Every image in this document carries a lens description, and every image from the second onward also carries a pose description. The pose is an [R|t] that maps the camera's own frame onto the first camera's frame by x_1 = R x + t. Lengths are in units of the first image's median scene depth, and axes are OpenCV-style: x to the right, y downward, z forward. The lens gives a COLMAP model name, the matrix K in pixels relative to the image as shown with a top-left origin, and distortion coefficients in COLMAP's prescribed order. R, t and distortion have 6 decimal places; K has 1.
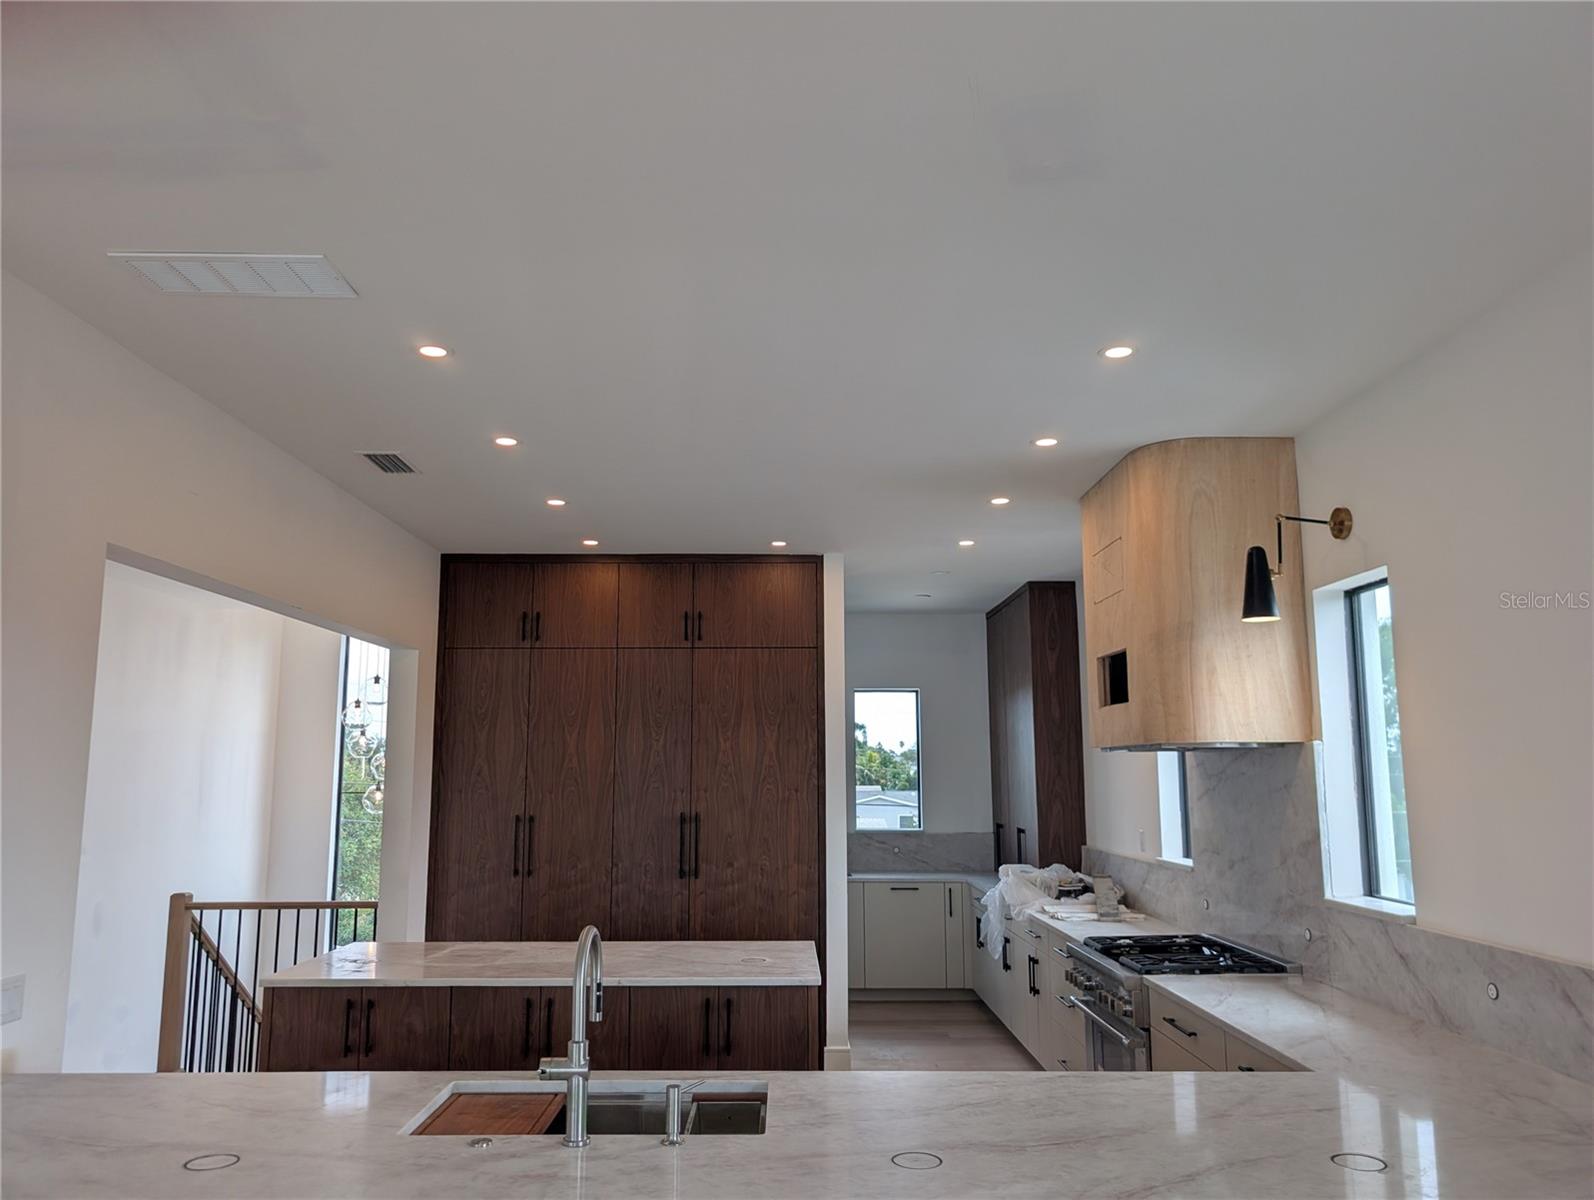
lens RADIAL K [[1151.9, 0, 797.0], [0, 1151.9, 600.0], [0, 0, 1]] dist [0.008817, 0.006610]
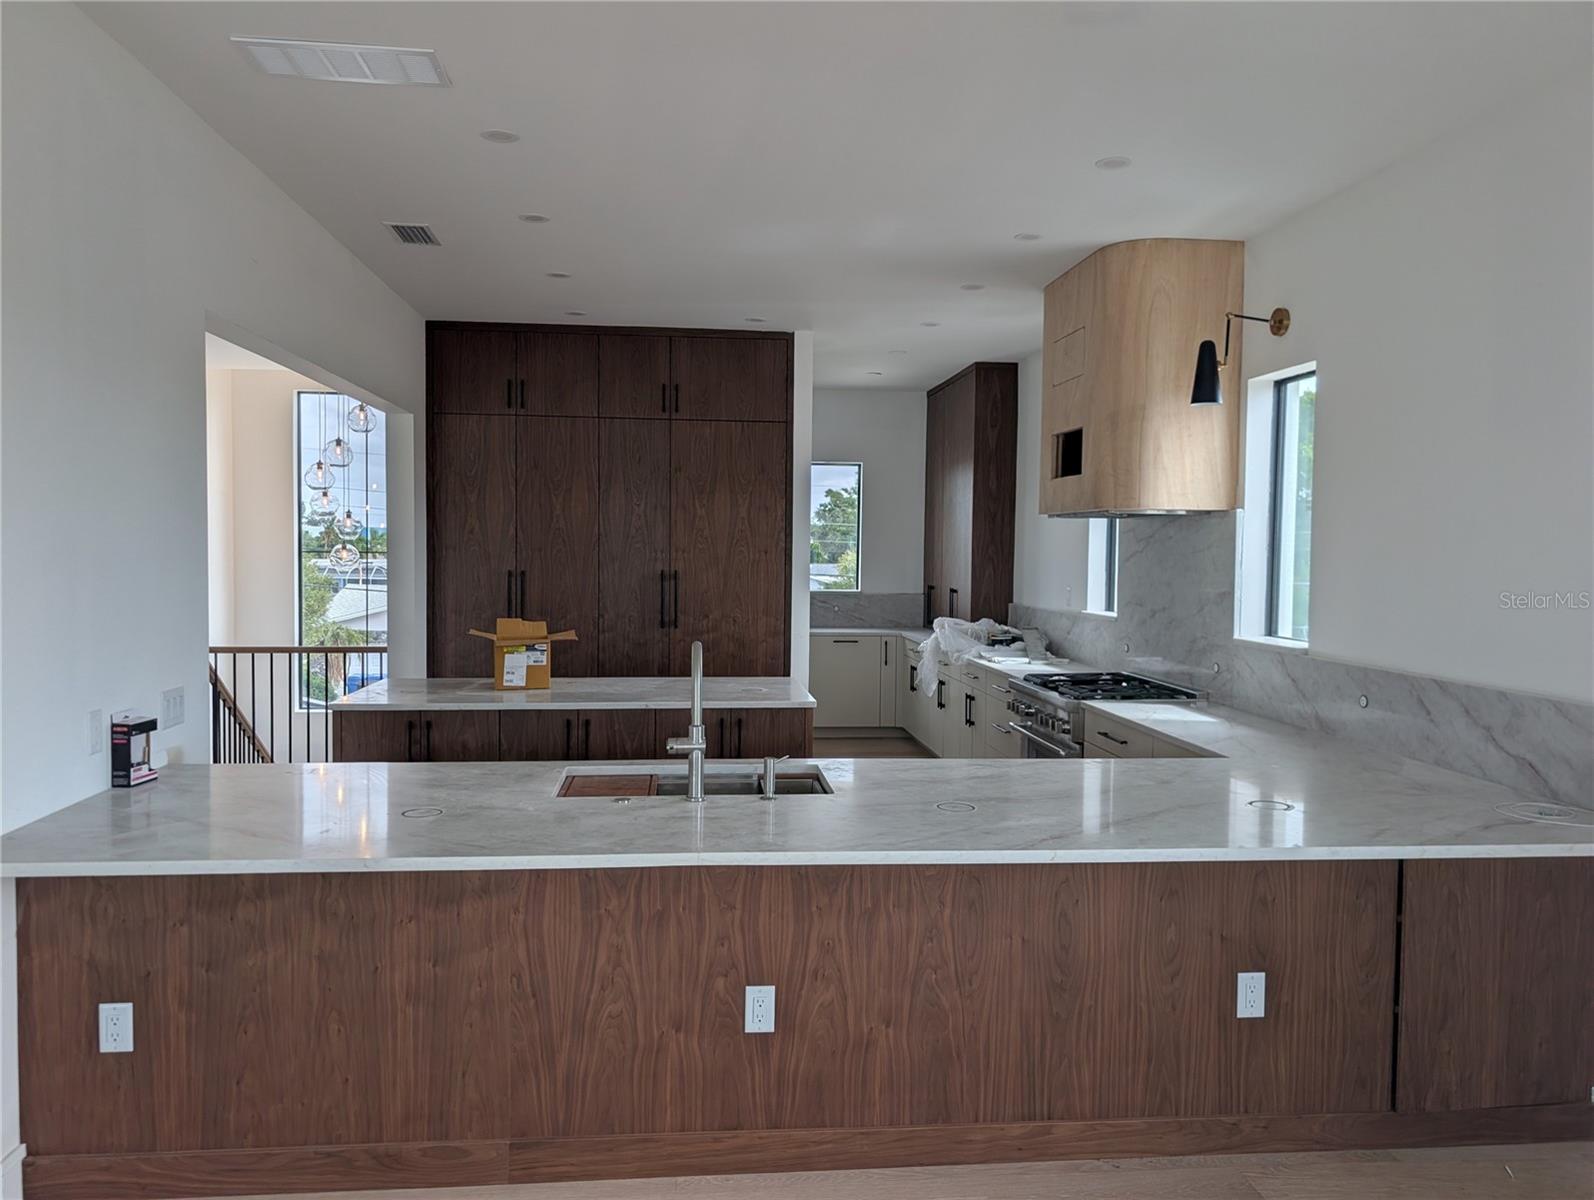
lens RADIAL K [[1138.8, 0, 801.9], [0, 1138.8, 587.1], [0, 0, 1]] dist [0.073528, -0.115655]
pose [[0.995620, 0.007846, 0.093159, -0.087905], [-0.024947, 0.982636, 0.183860, -0.004133], [-0.090099, -0.185379, 0.978528, -0.106648]]
